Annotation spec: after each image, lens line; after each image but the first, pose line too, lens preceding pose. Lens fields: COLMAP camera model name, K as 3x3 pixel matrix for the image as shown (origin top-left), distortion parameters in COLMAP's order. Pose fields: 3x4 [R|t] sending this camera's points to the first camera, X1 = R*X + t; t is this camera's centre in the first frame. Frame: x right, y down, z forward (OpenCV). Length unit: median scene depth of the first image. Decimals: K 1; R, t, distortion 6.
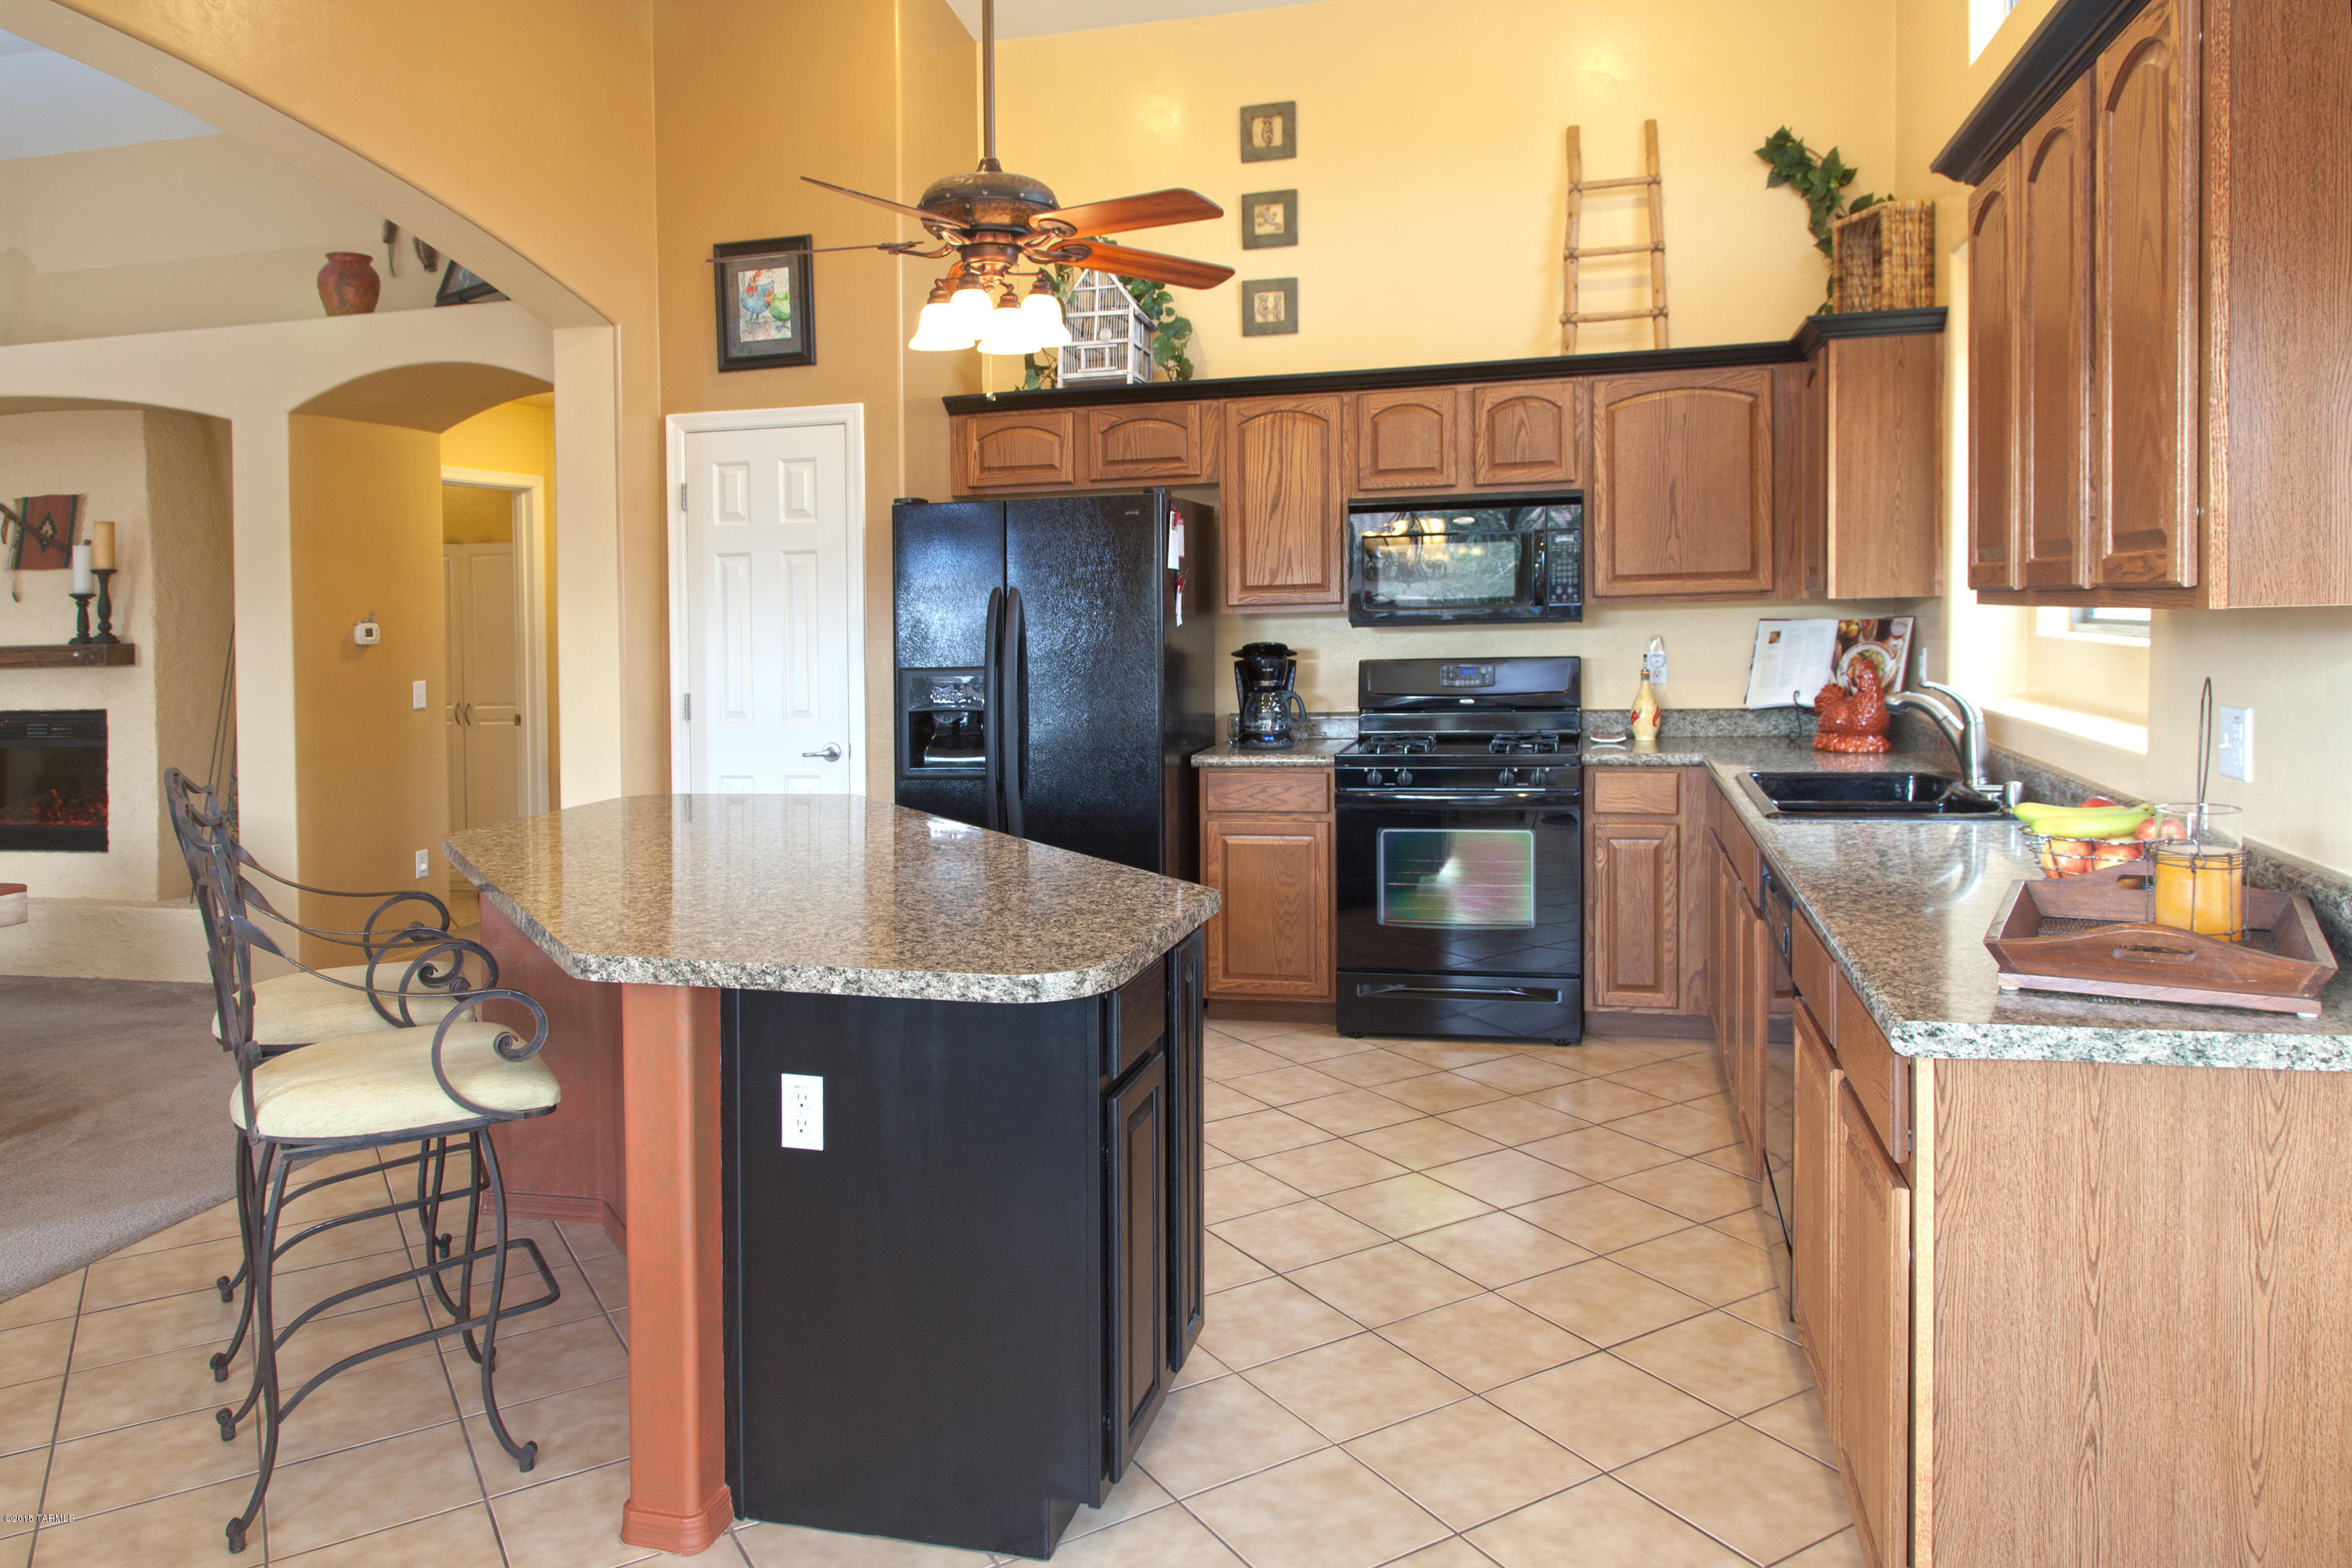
lens RADIAL K [[1679.5, 0, 1168.8], [0, 1679.5, 791.8], [0, 0, 1]] dist [0.005933, 0.004241]
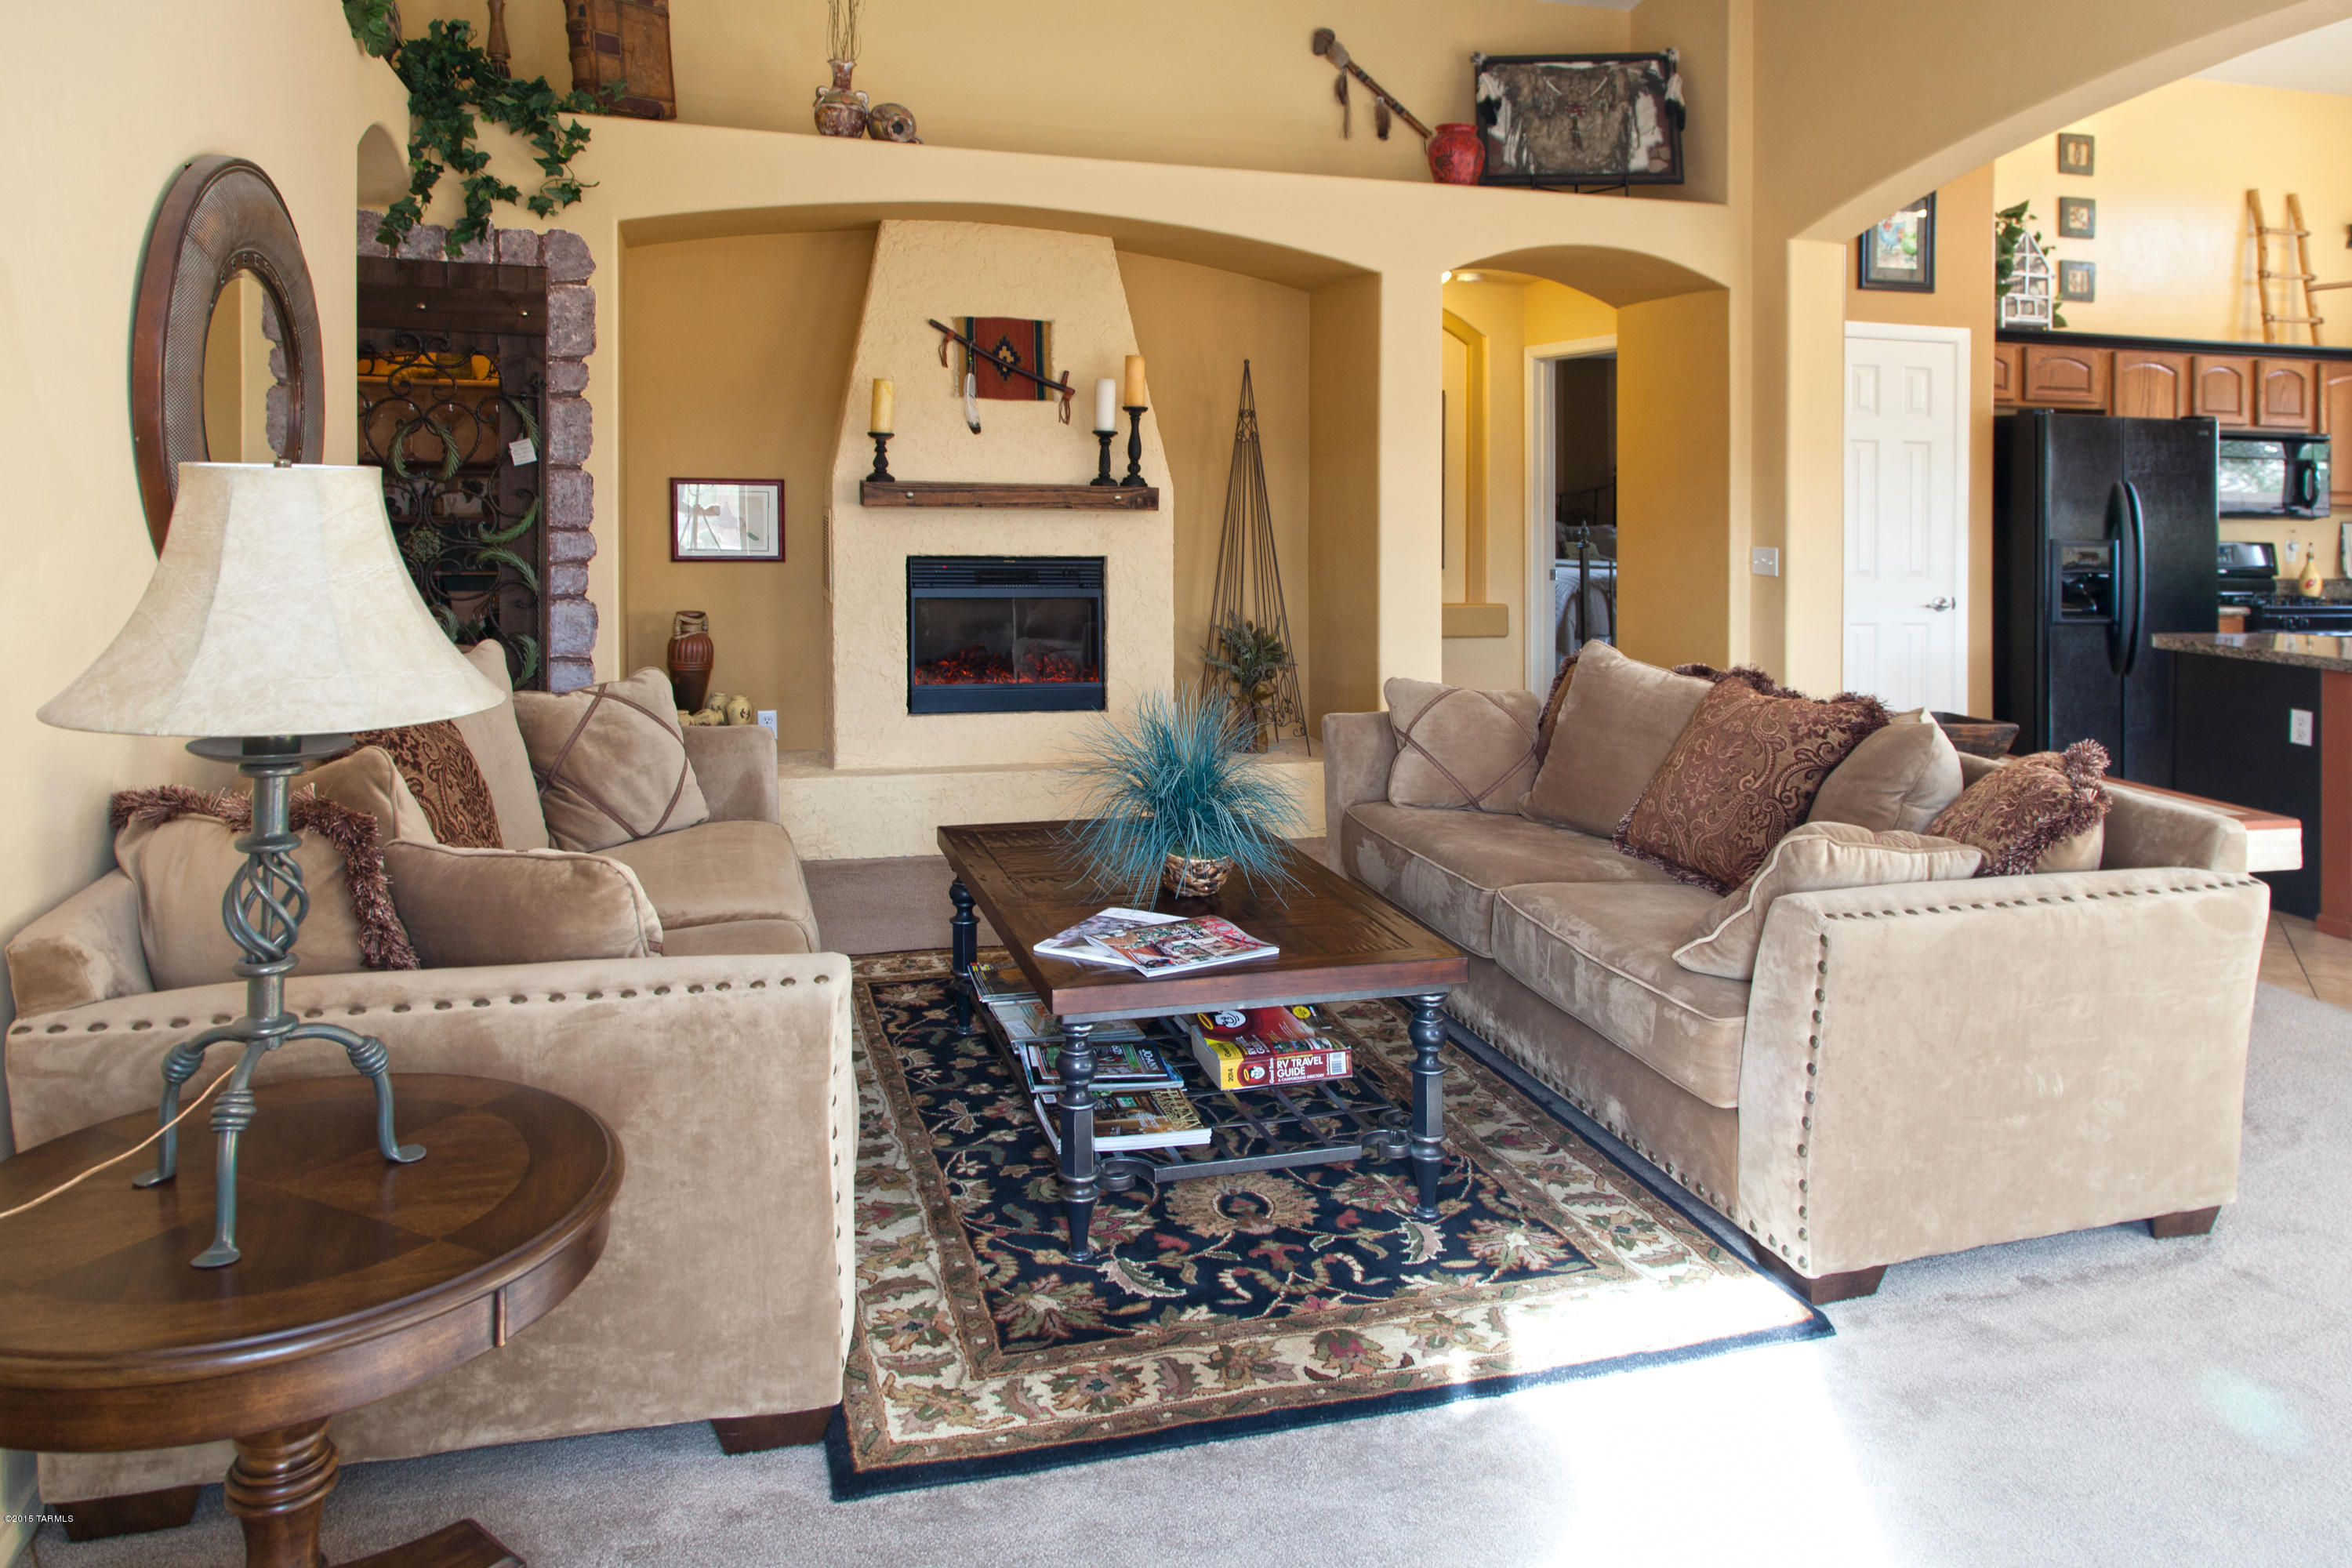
lens RADIAL K [[1679.5, 0, 1157.3], [0, 1679.5, 642.3], [0, 0, 1]] dist [0.005933, 0.004241]
pose [[0.845527, -0.005498, 0.533905, -1.143531], [0.013353, 0.999852, -0.010850, 0.008616], [-0.533766, 0.016303, 0.845475, 0.215579]]
